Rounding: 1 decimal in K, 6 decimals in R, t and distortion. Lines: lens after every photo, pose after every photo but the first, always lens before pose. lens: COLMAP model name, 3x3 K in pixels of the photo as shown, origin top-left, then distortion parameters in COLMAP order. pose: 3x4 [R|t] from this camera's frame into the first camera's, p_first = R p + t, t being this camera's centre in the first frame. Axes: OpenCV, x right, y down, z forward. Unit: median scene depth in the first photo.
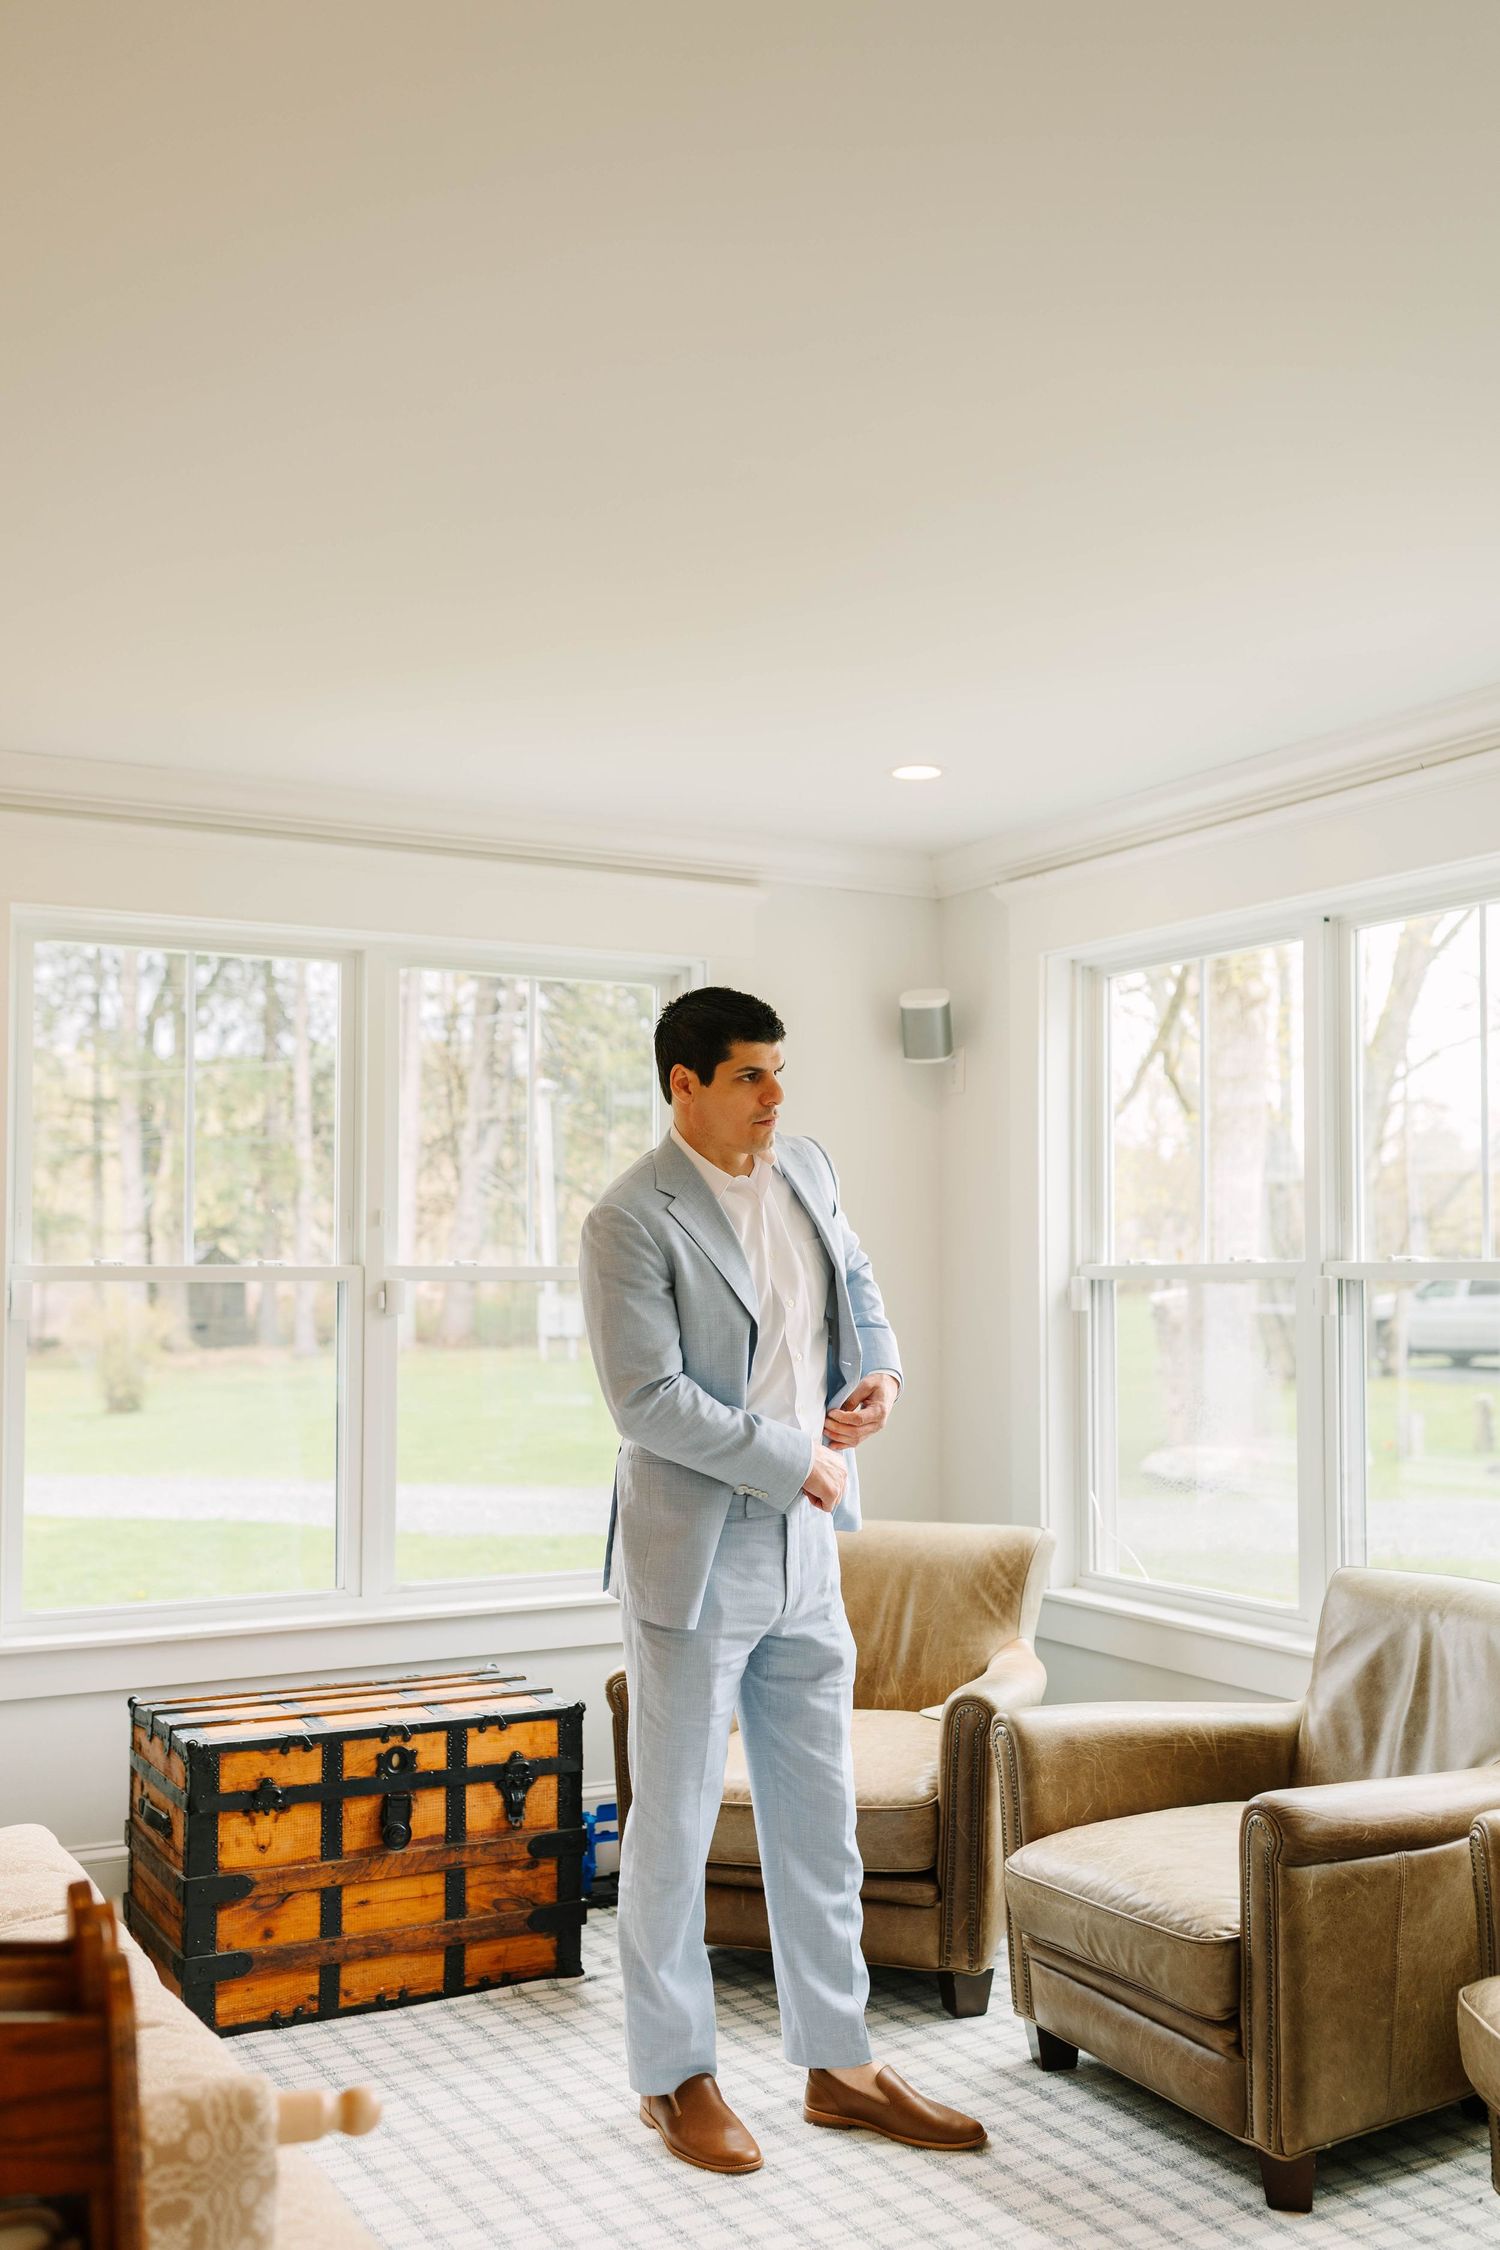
lens RADIAL K [[2184.2, 0, 750.0], [0, 2184.2, 1125.0], [0, 0, 1]] dist [0.003335, 0.009898]
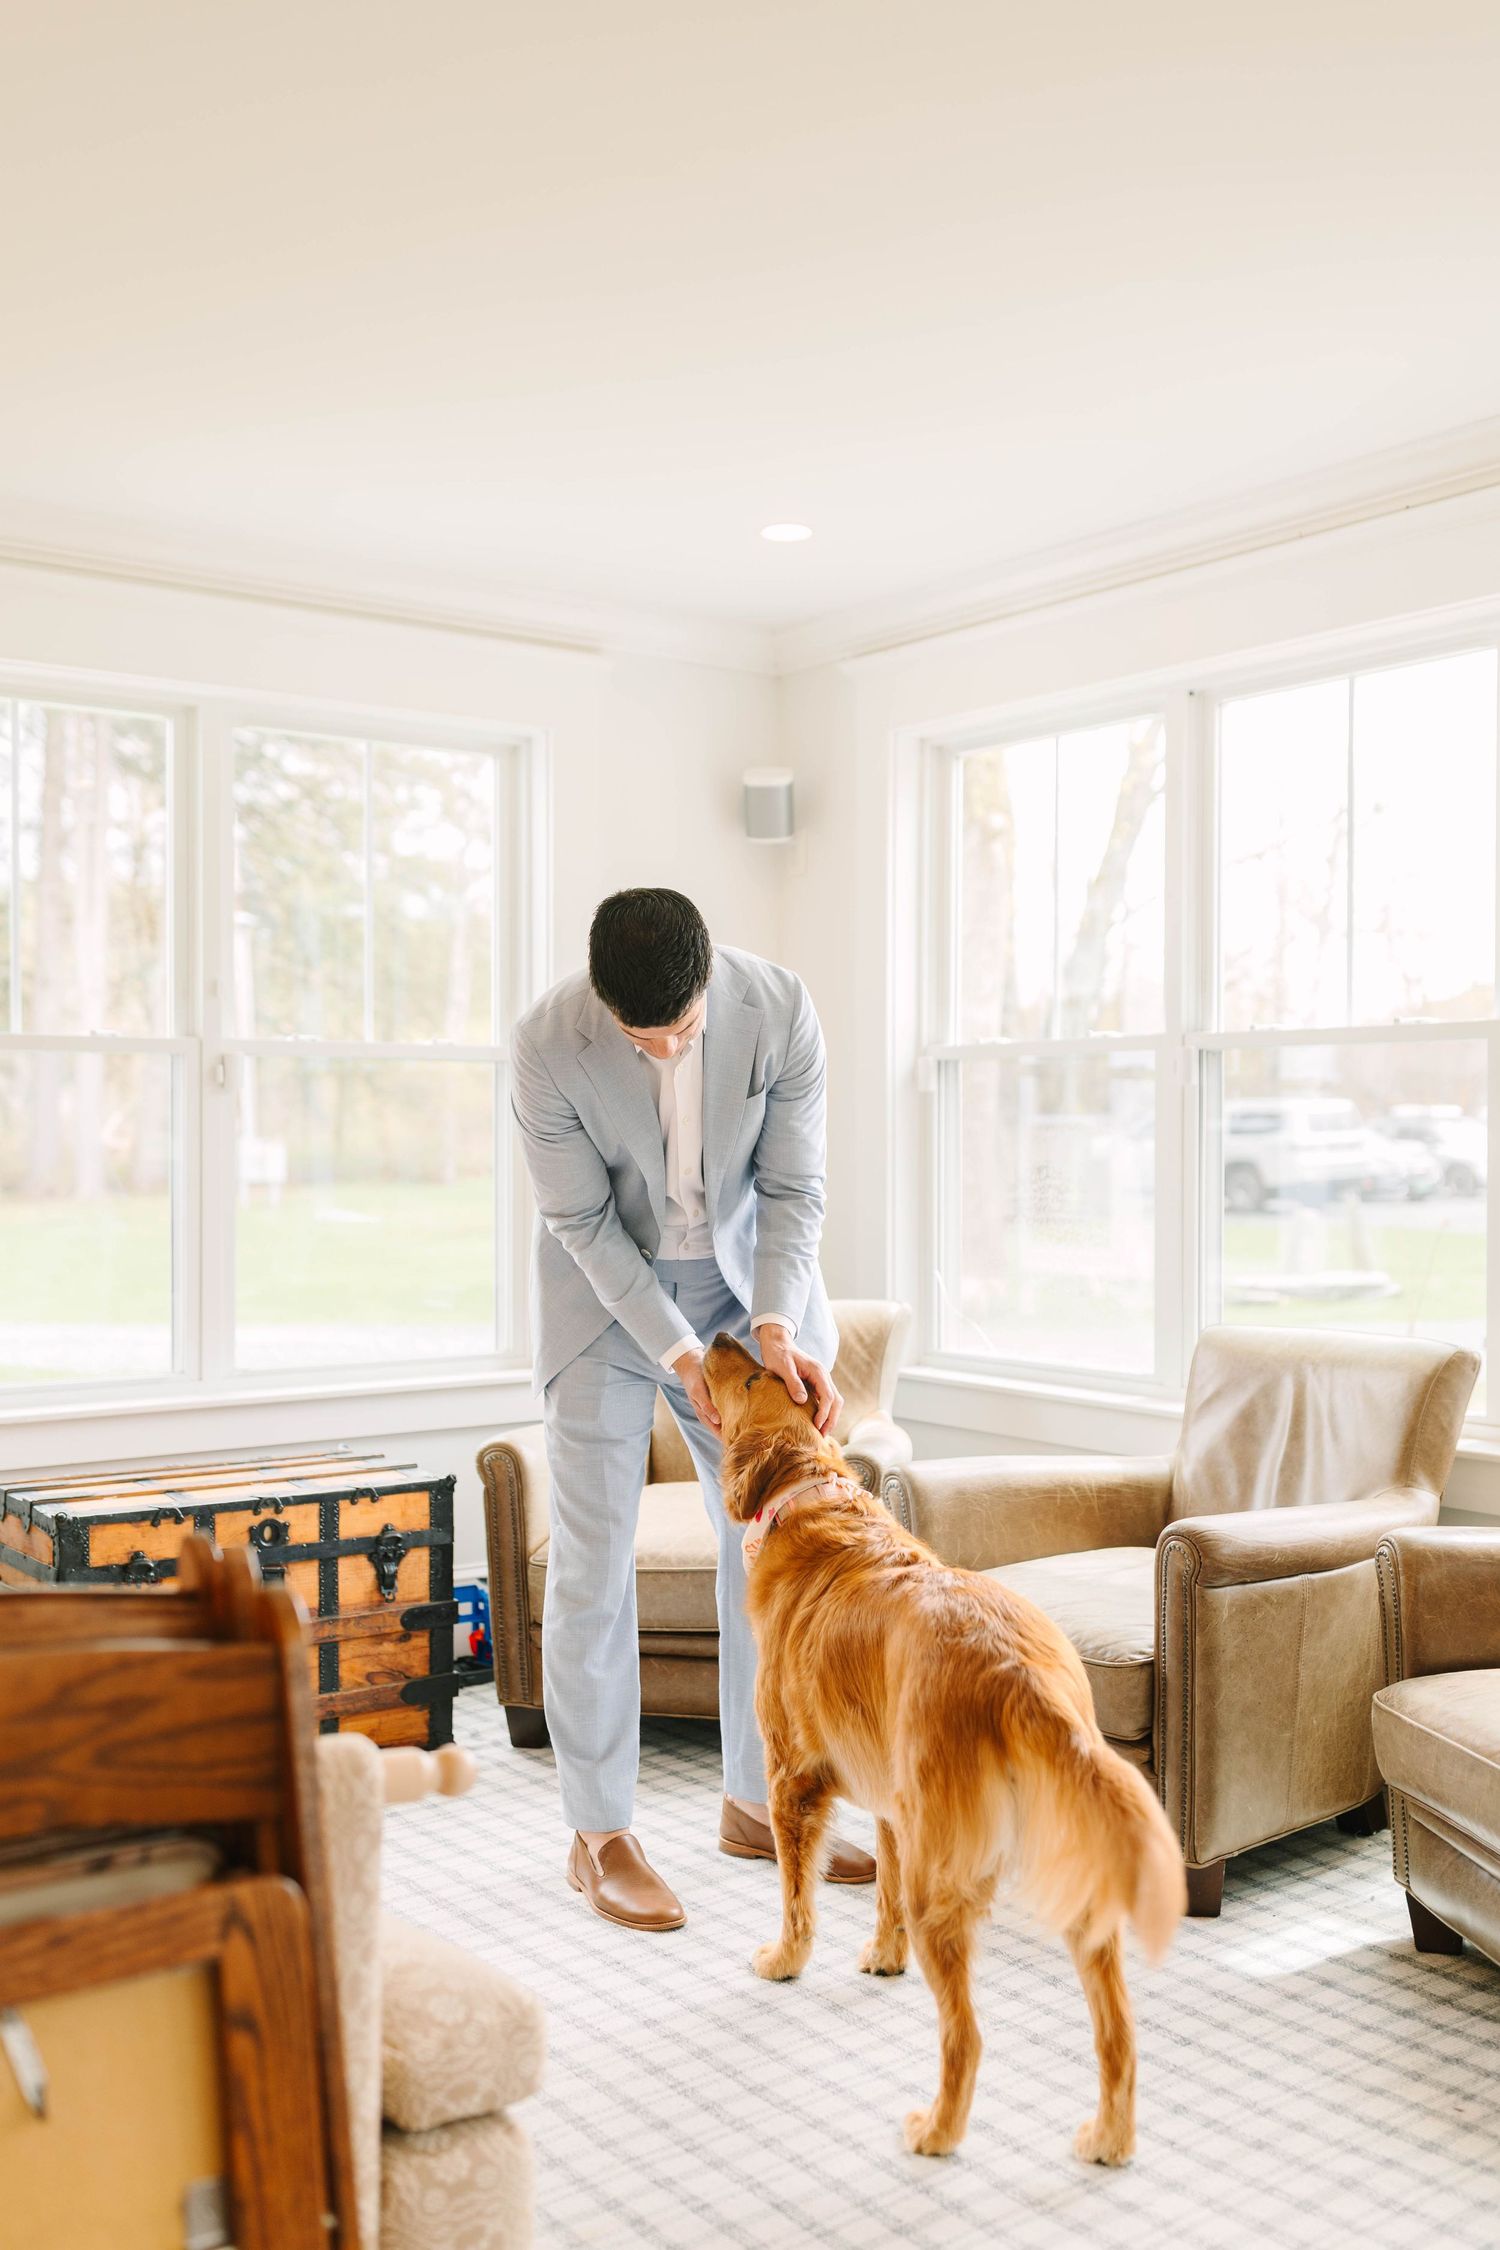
lens RADIAL K [[2242.1, 0, 736.5], [0, 2242.1, 1097.0], [0, 0, 1]] dist [0.017812, -0.023539]
pose [[0.990977, 0.002656, 0.134004, -0.090115], [-0.009723, 0.998594, 0.052114, 0.043738], [-0.133677, -0.052947, 0.989610, -0.002793]]
